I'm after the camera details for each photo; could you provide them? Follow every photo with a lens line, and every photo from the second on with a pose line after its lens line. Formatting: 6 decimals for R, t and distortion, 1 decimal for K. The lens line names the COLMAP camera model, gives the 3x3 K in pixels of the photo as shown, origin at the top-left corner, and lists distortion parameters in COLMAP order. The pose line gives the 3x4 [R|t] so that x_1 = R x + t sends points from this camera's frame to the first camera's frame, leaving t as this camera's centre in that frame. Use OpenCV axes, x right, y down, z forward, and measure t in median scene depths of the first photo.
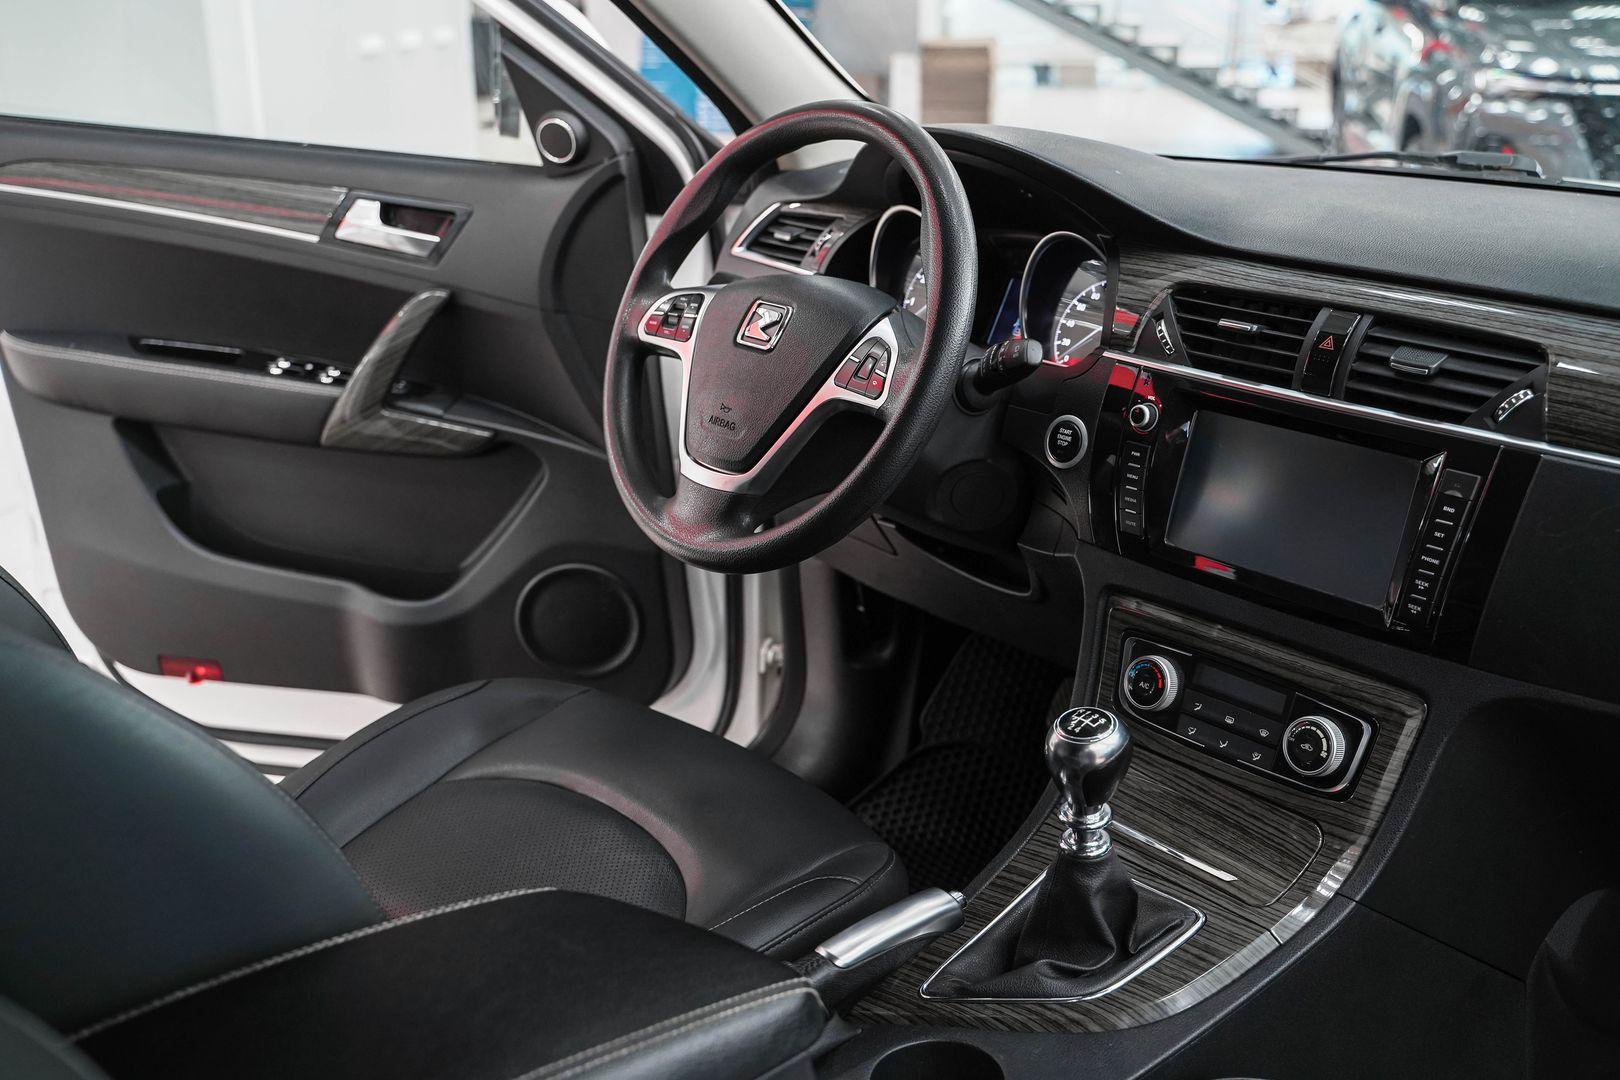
lens RADIAL K [[1704.3, 0, 810.0], [0, 1704.3, 540.0], [0, 0, 1]] dist [-0.045273, 0.145798]
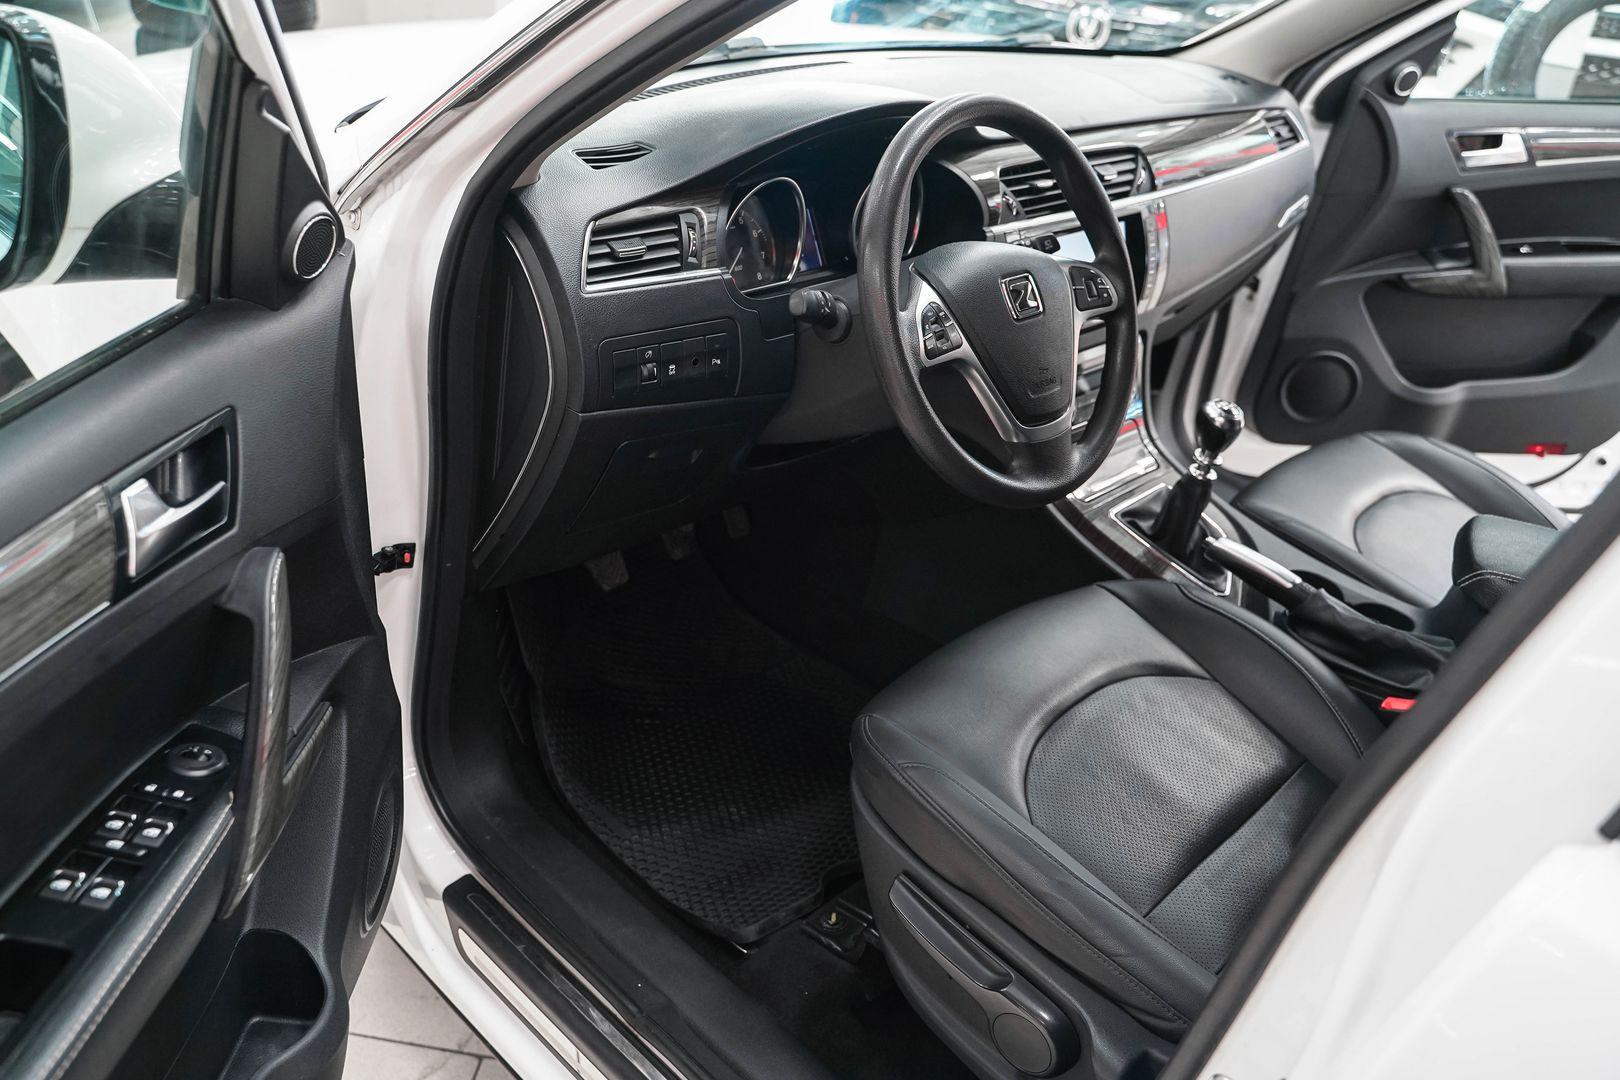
lens RADIAL K [[1317.3, 0, 810.0], [0, 1317.3, 540.0], [0, 0, 1]] dist [-0.125594, 0.106984]
pose [[-0.069719, -0.502799, 0.861587, -0.878569], [0.237117, 0.830583, 0.503893, -0.476118], [-0.968976, 0.239428, 0.061315, 1.125335]]
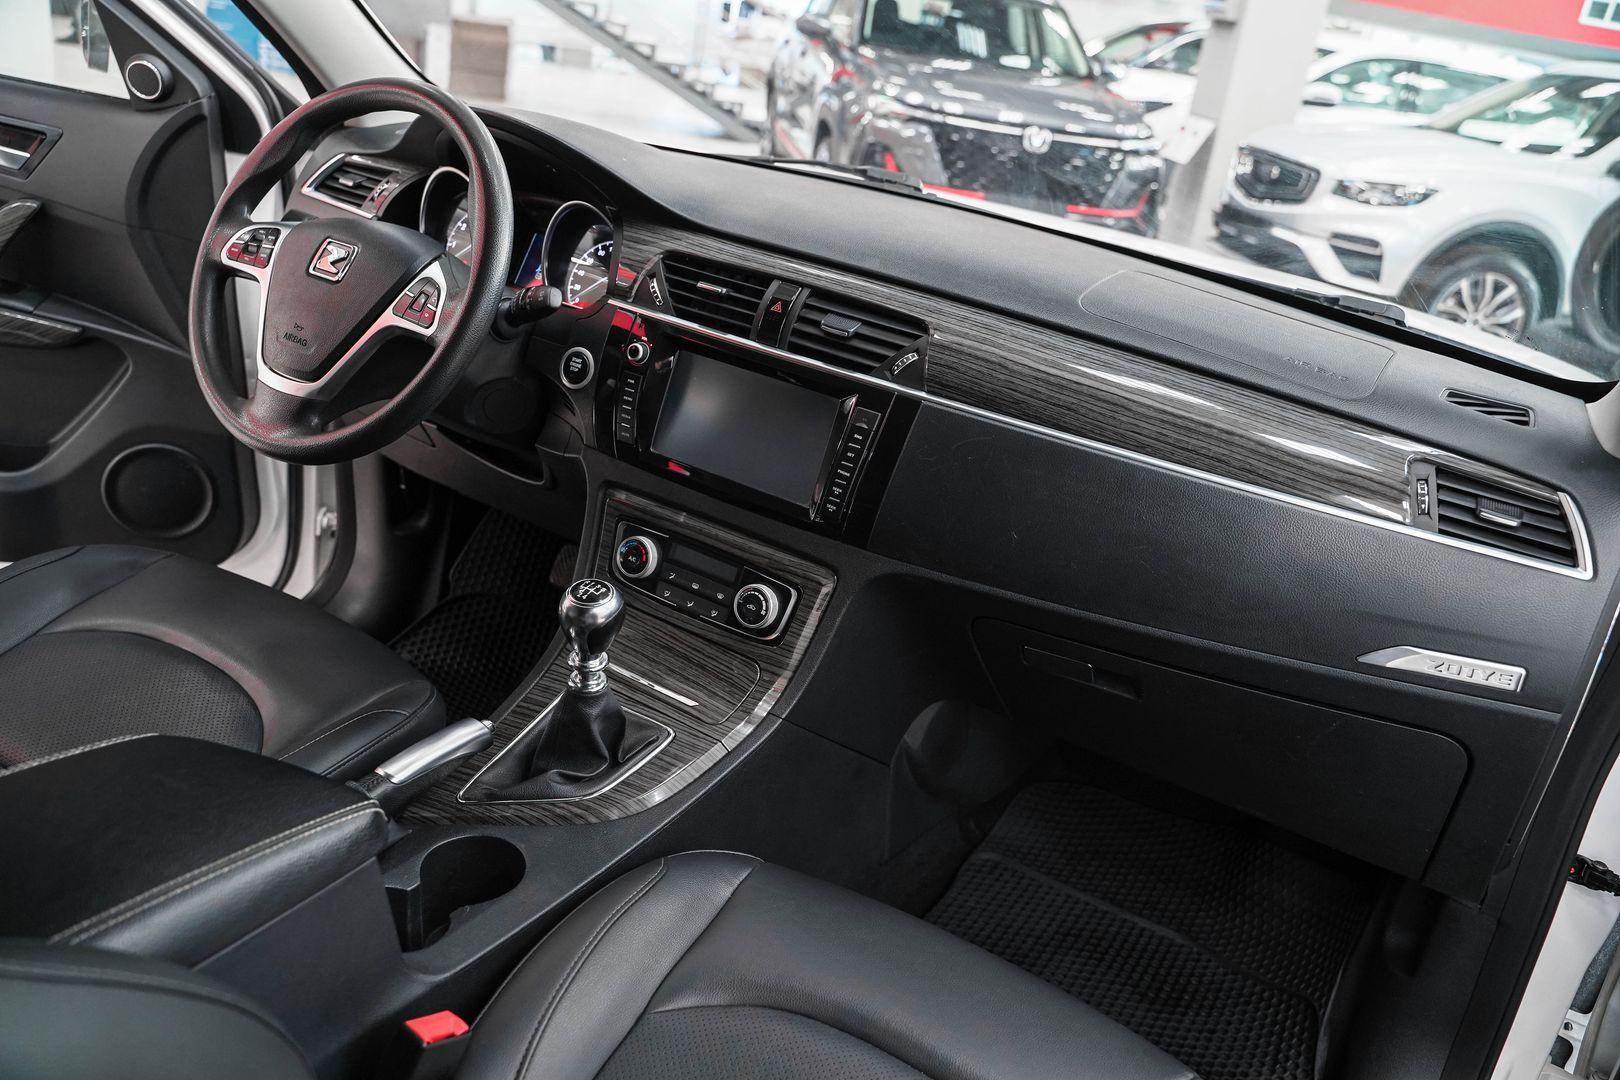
lens RADIAL K [[1317.3, 0, 810.0], [0, 1317.3, 540.0], [0, 0, 1]] dist [-0.125594, 0.106984]
pose [[0.941320, 0.010186, 0.337361, -0.015484], [-0.040525, 0.995724, 0.083011, -0.017659], [-0.335073, -0.091812, 0.937708, 0.005397]]
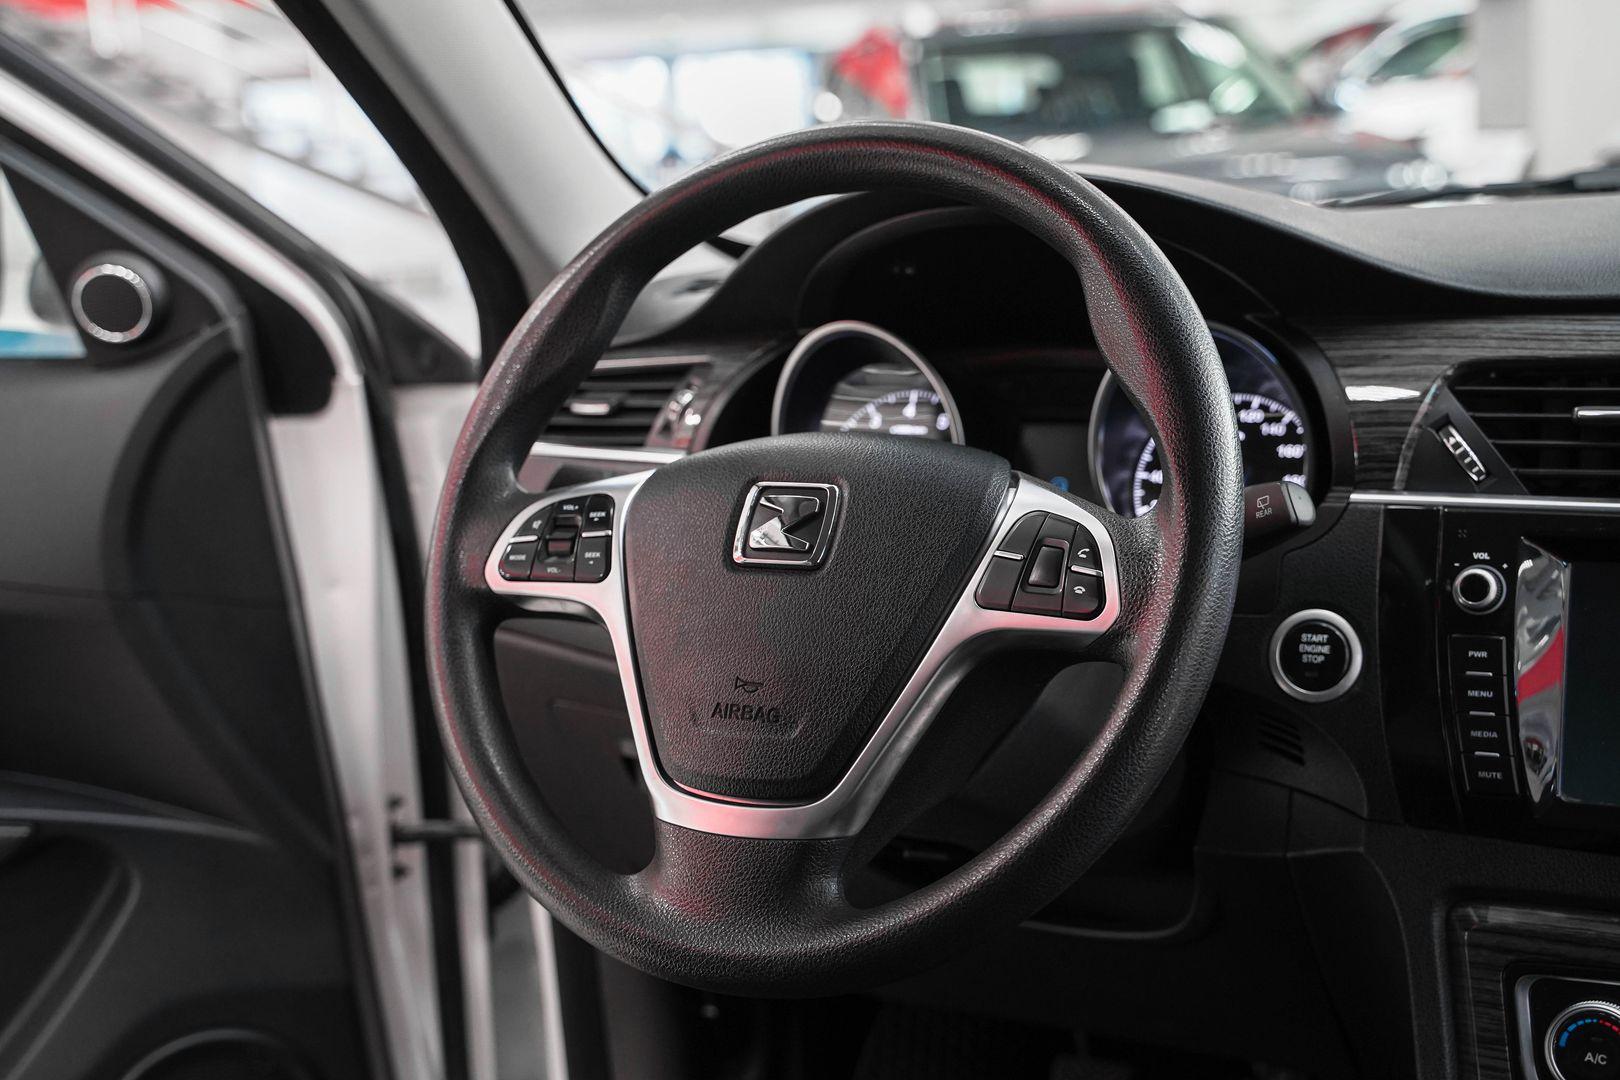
lens RADIAL K [[2112.2, 0, 782.7], [0, 2112.2, 534.8], [0, 0, 1]] dist [0.042715, 0.065566]
pose [[0.938612, -0.123476, 0.322121, -0.246074], [0.171985, 0.976923, -0.126661, -0.037465], [-0.299048, 0.174285, 0.938187, 0.366682]]
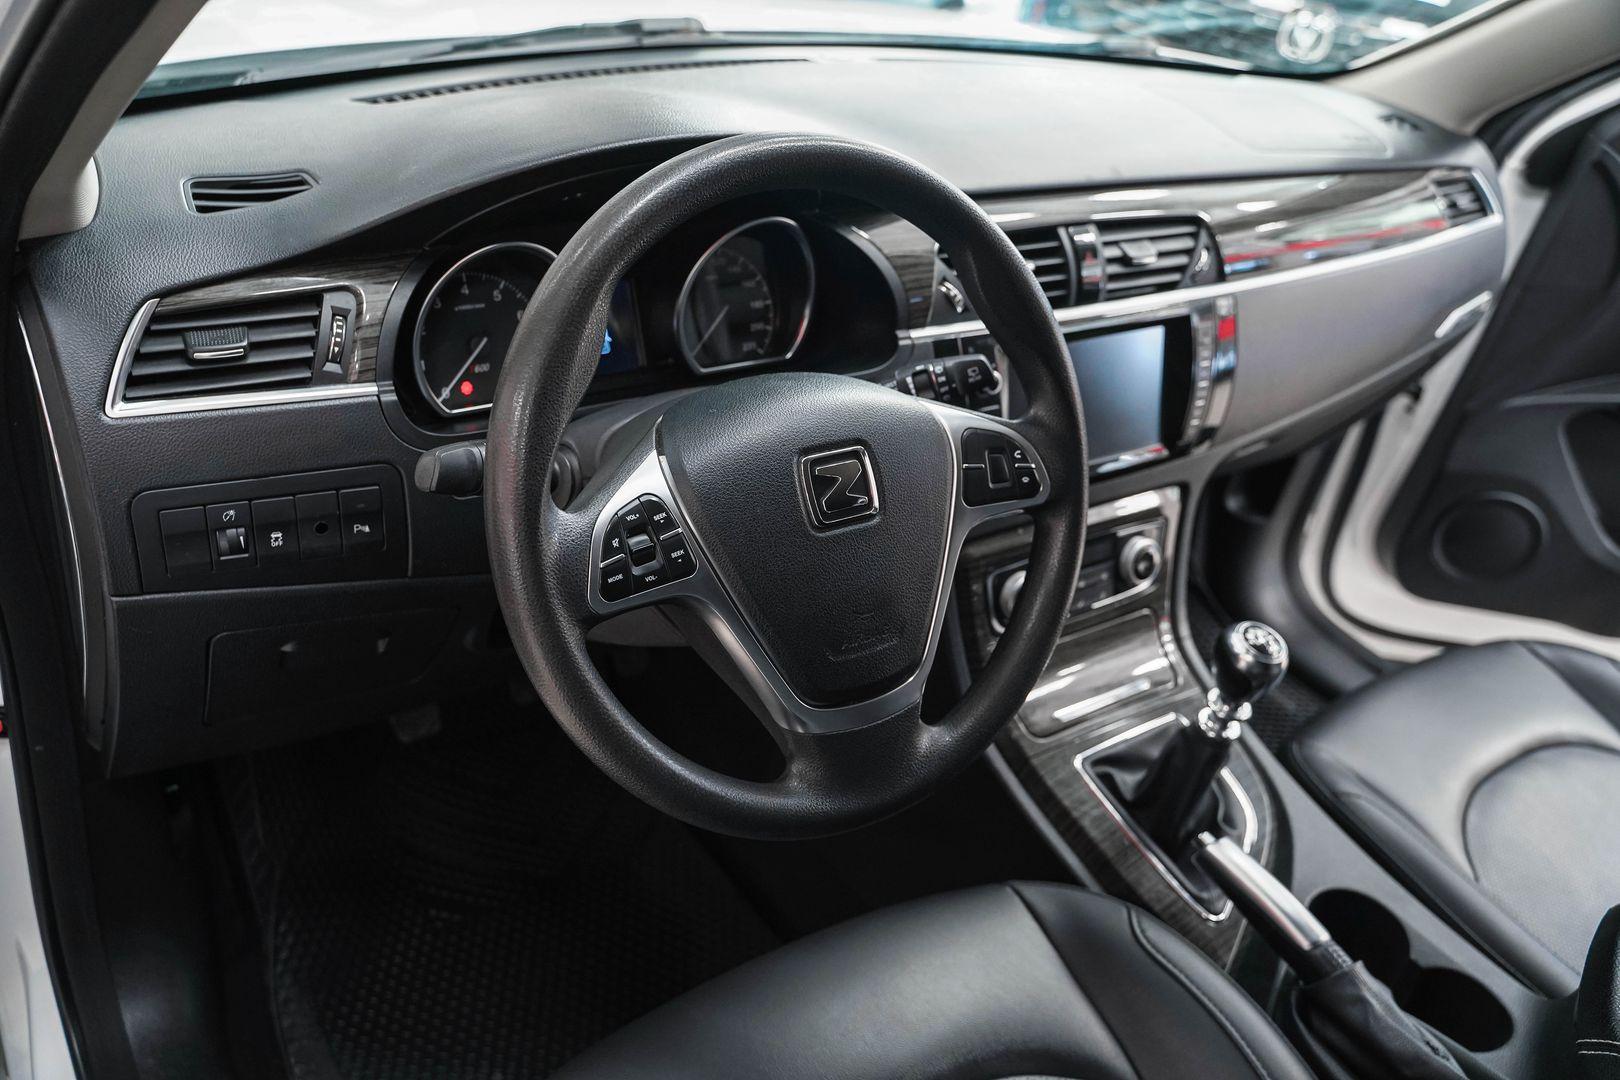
lens RADIAL K [[1317.3, 0, 810.0], [0, 1317.3, 540.0], [0, 0, 1]] dist [-0.125594, 0.106984]
pose [[0.122684, -0.511416, 0.850530, -0.493163], [0.205413, 0.851532, 0.482389, -0.367146], [-0.970955, 0.115529, 0.209521, 0.902359]]
